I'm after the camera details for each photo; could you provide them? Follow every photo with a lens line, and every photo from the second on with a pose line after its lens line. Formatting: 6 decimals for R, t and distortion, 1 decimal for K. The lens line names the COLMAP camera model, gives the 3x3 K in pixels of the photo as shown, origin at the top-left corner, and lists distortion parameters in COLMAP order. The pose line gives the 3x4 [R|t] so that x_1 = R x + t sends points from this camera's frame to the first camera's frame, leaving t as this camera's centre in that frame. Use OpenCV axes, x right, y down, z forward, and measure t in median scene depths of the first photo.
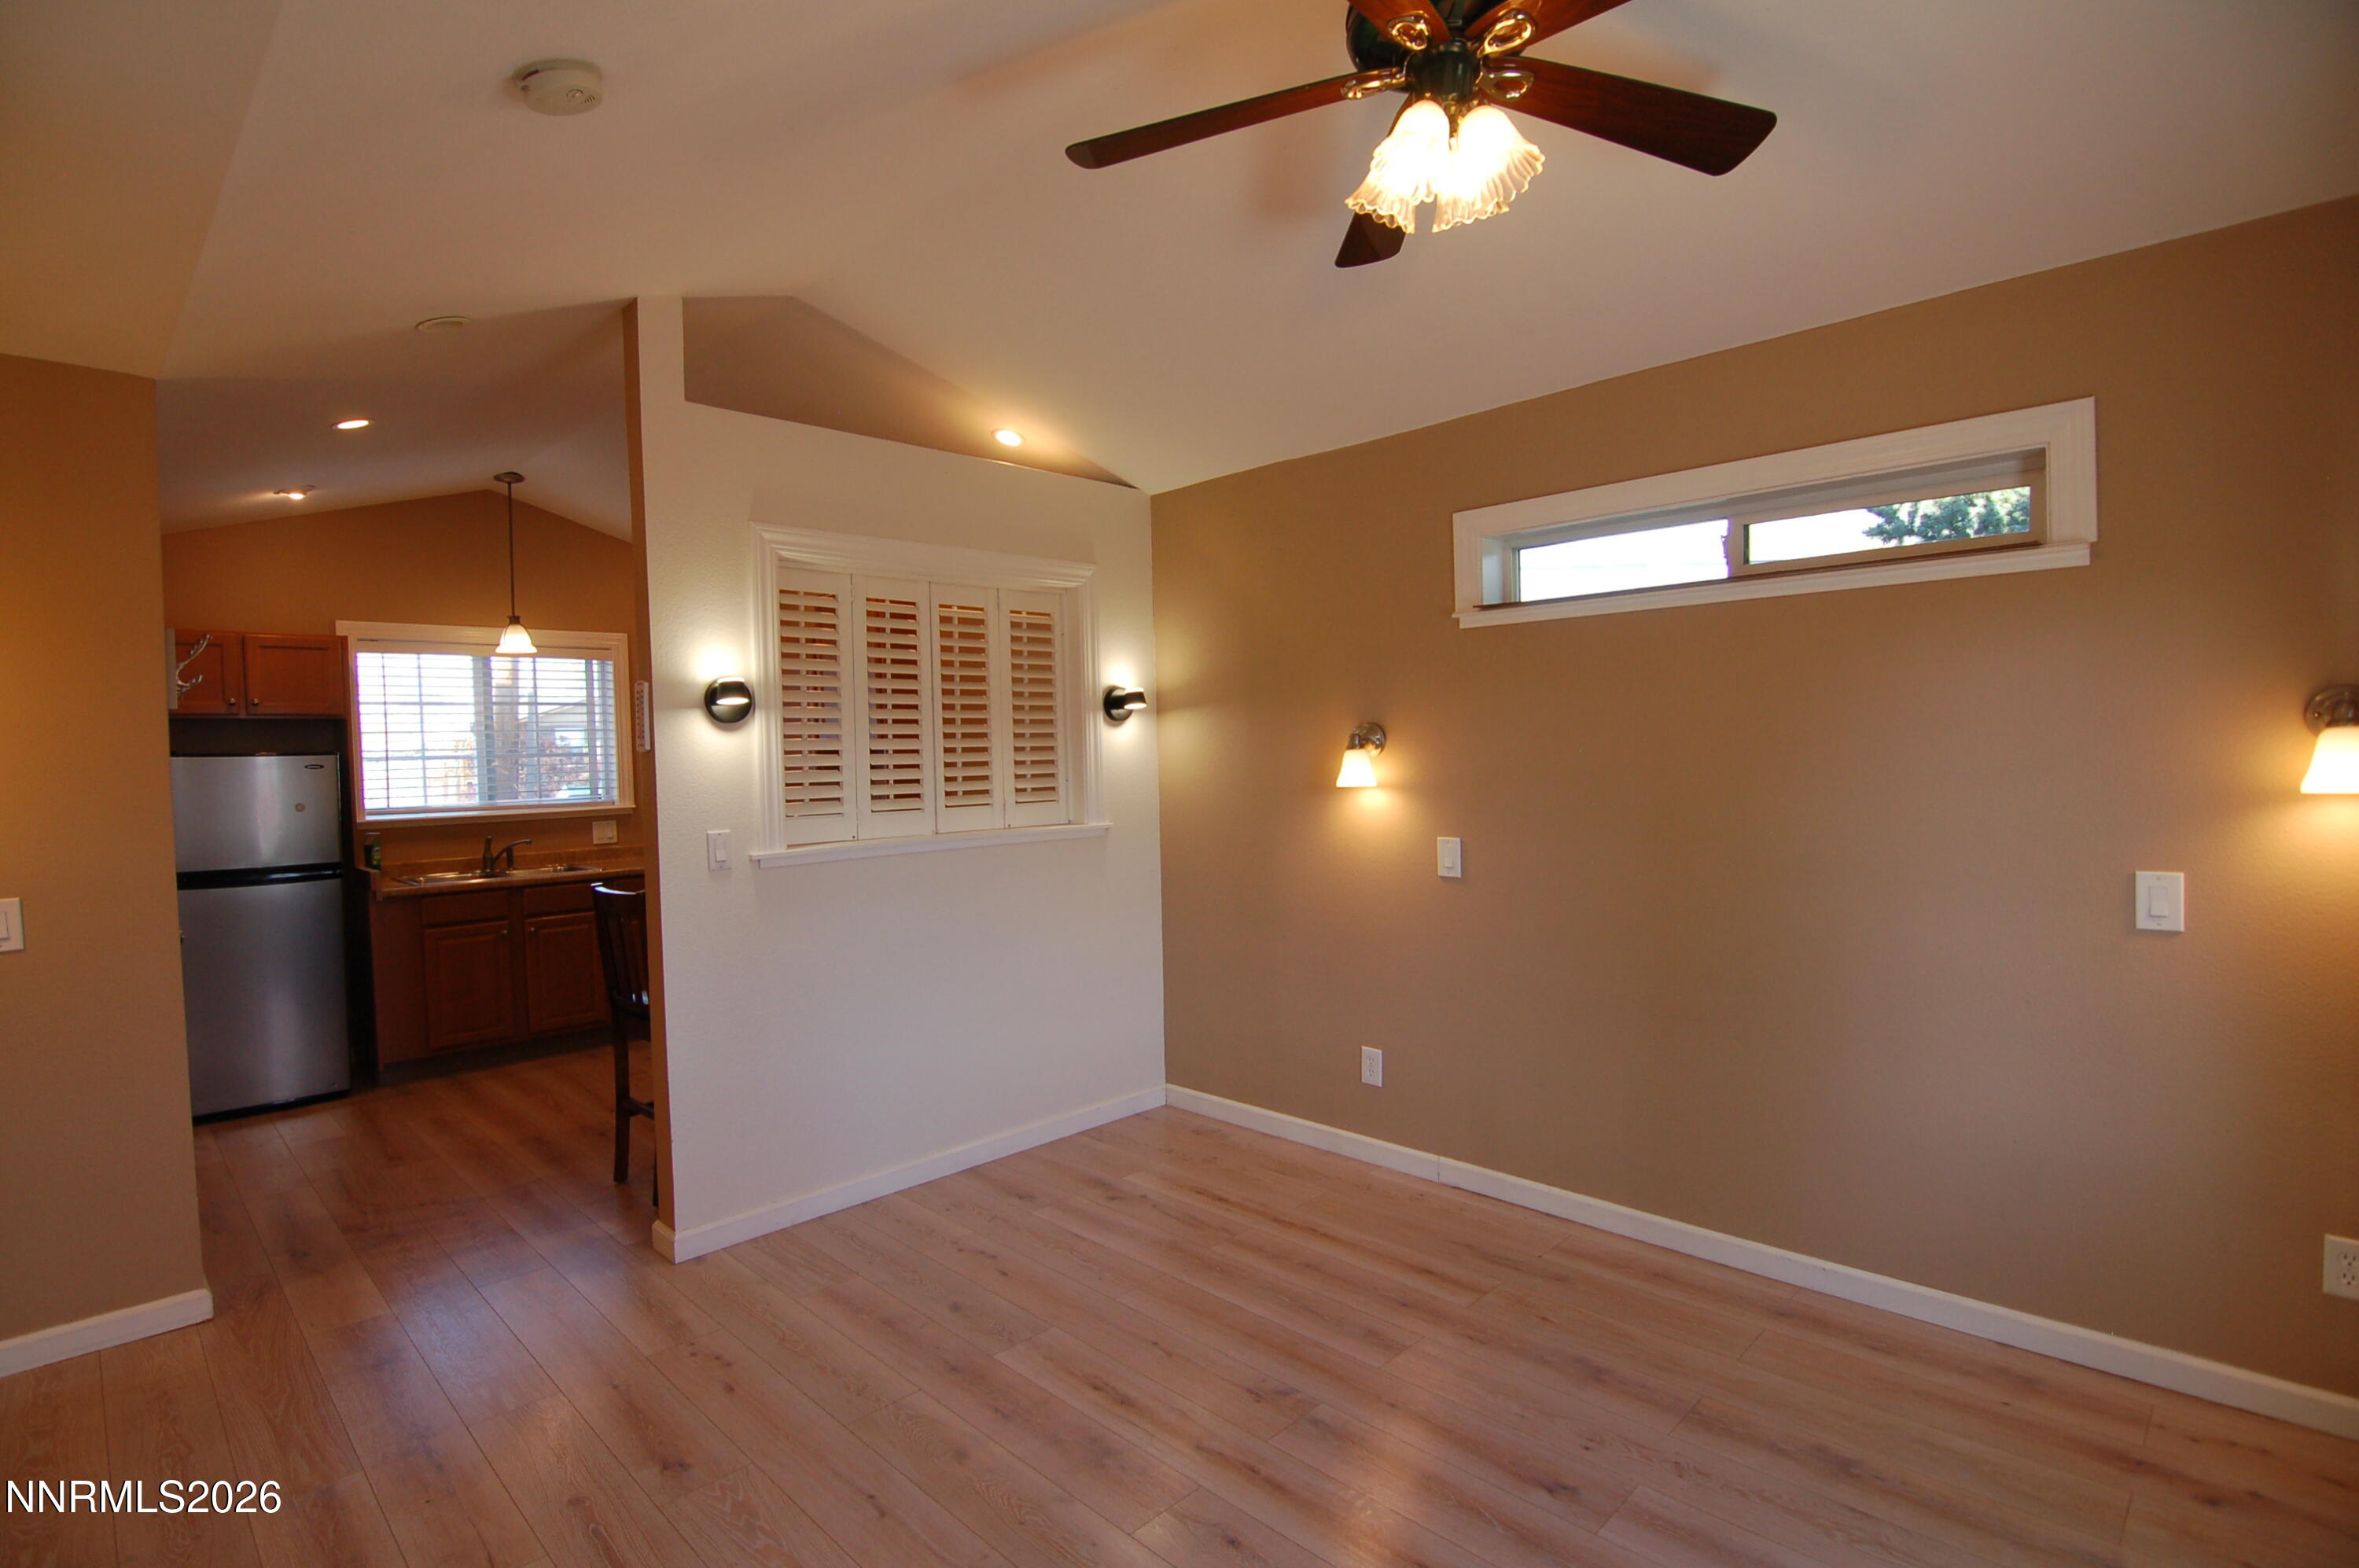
lens RADIAL K [[1121.8, 0, 1162.1], [0, 1121.8, 791.8], [0, 0, 1]] dist [-0.021483, -0.000473]
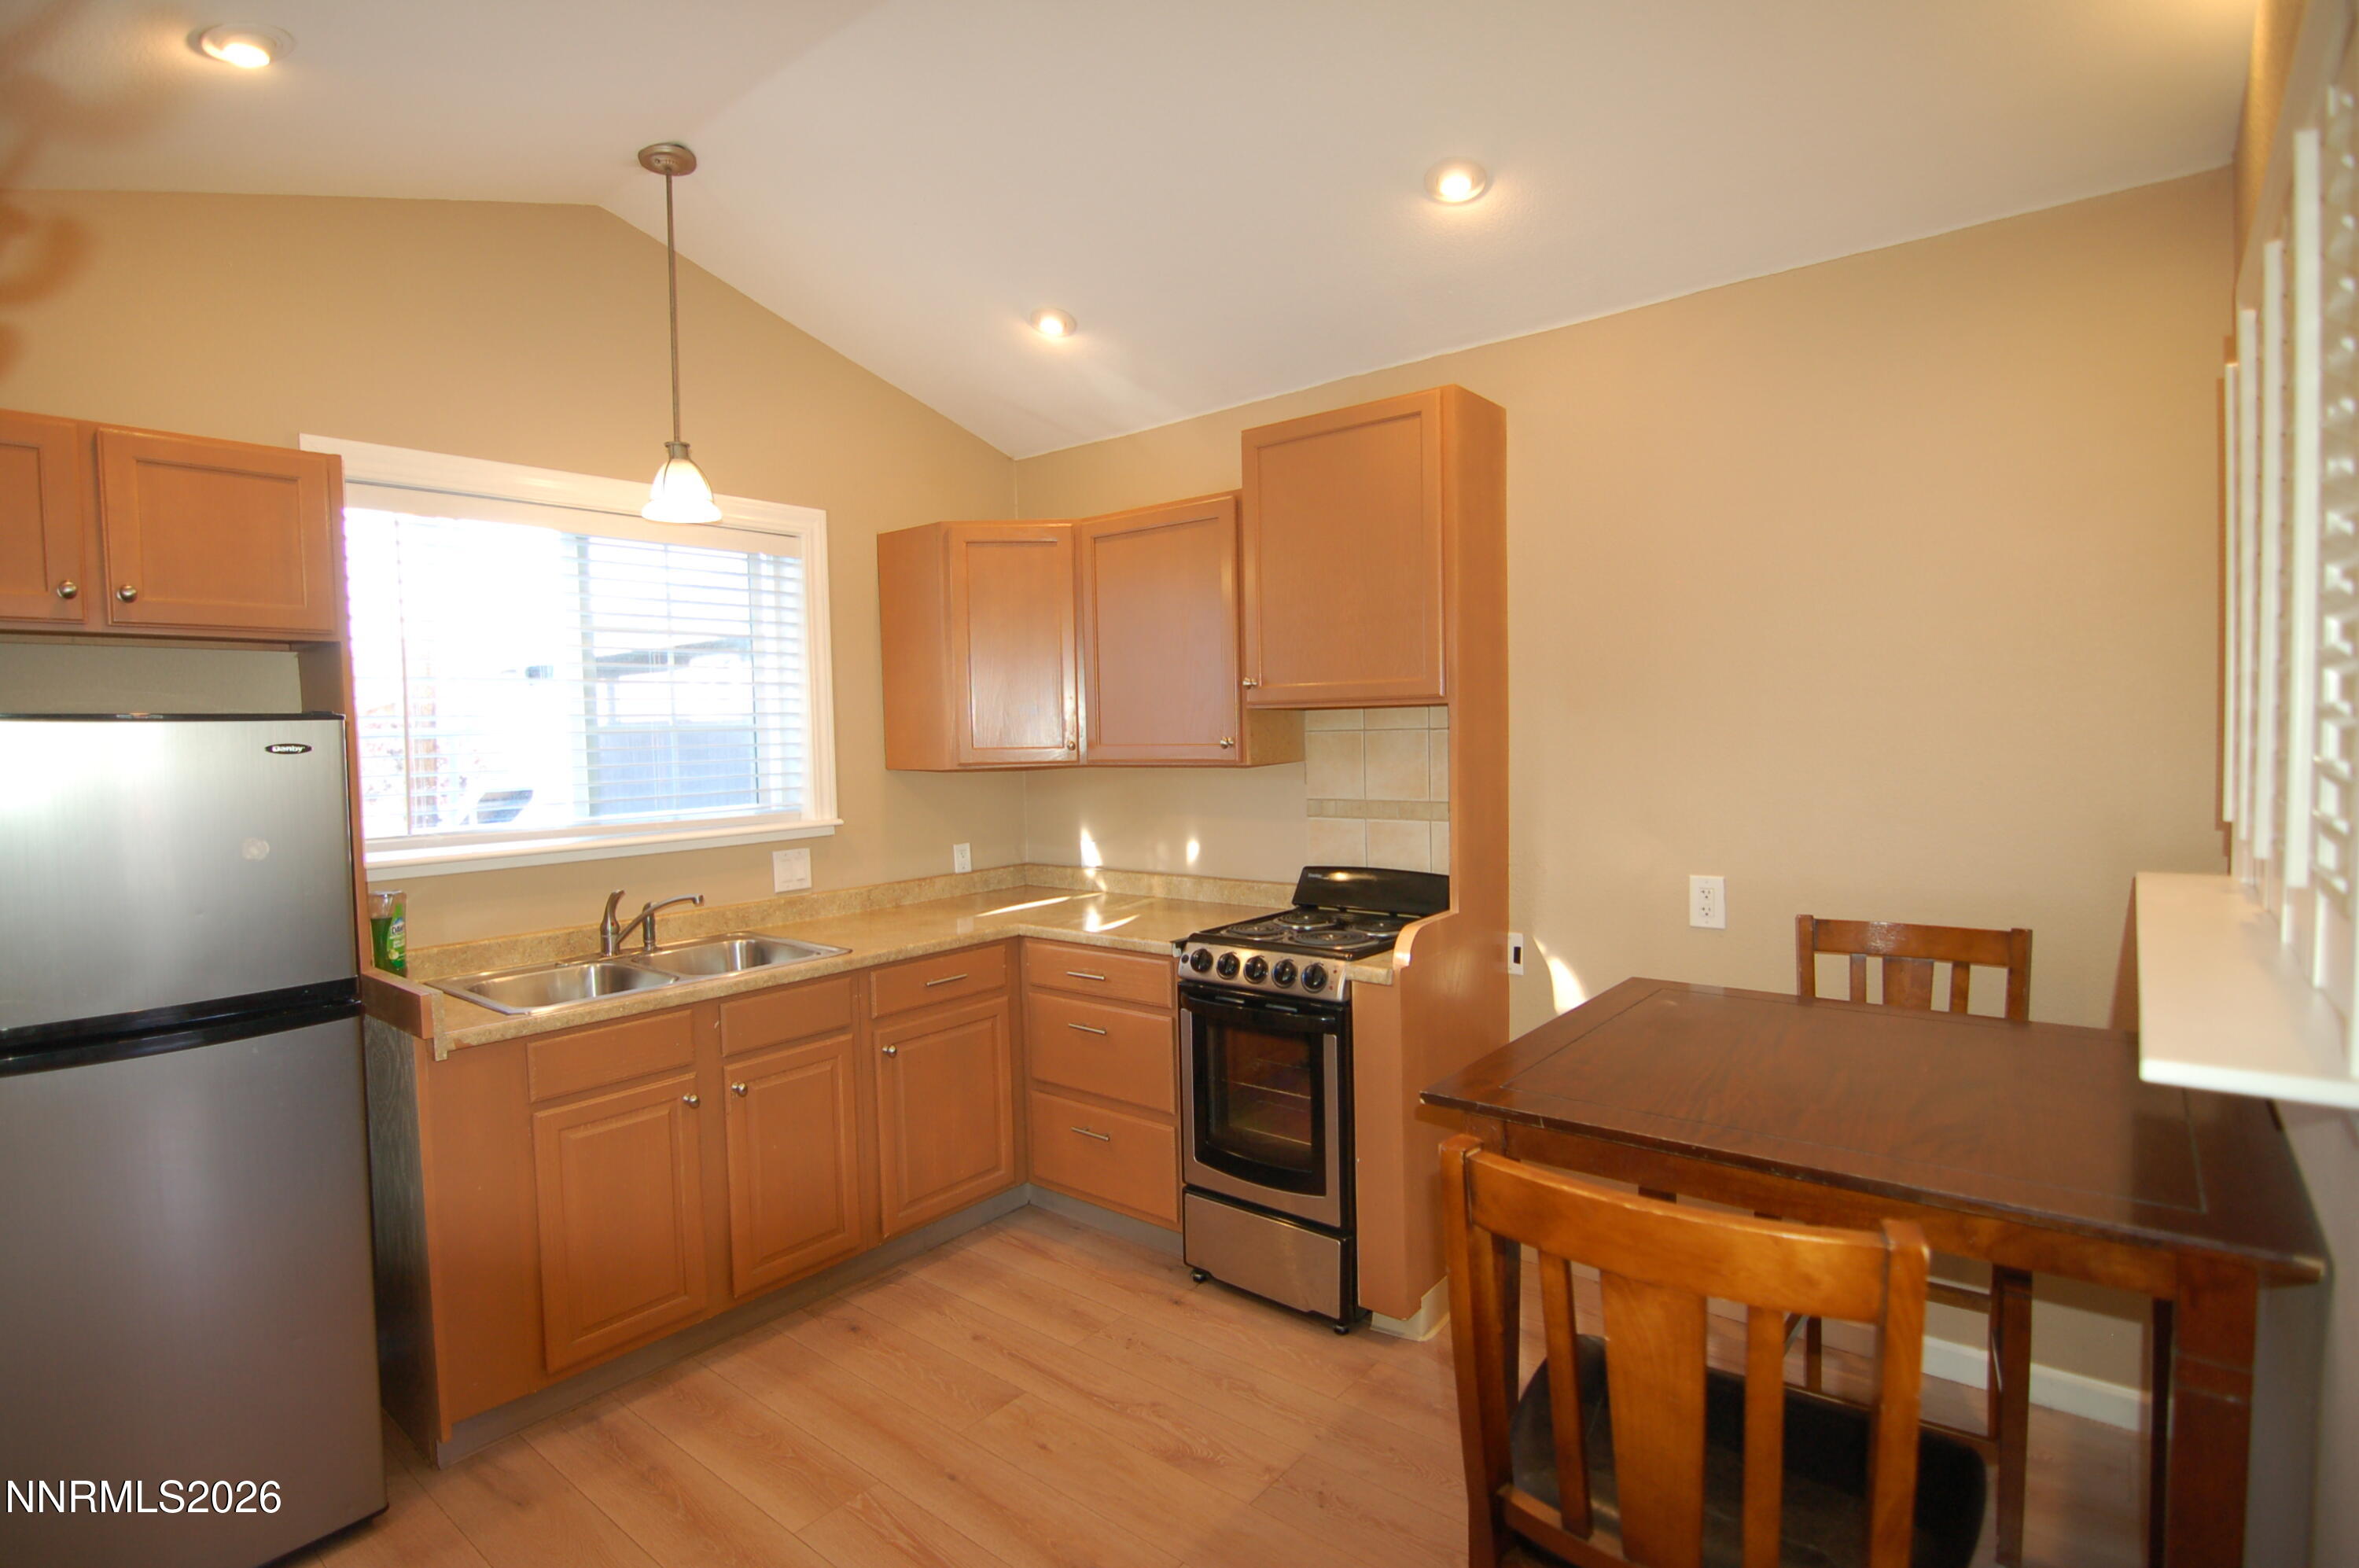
lens RADIAL K [[1155.0, 0, 1179.5], [0, 1155.0, 784.0], [0, 0, 1]] dist [-0.025227, -0.000583]
pose [[0.994653, -0.004525, 0.103178, -0.411035], [0.003847, 0.999970, 0.006769, -0.009663], [-0.103206, -0.006336, 0.994640, 0.468662]]
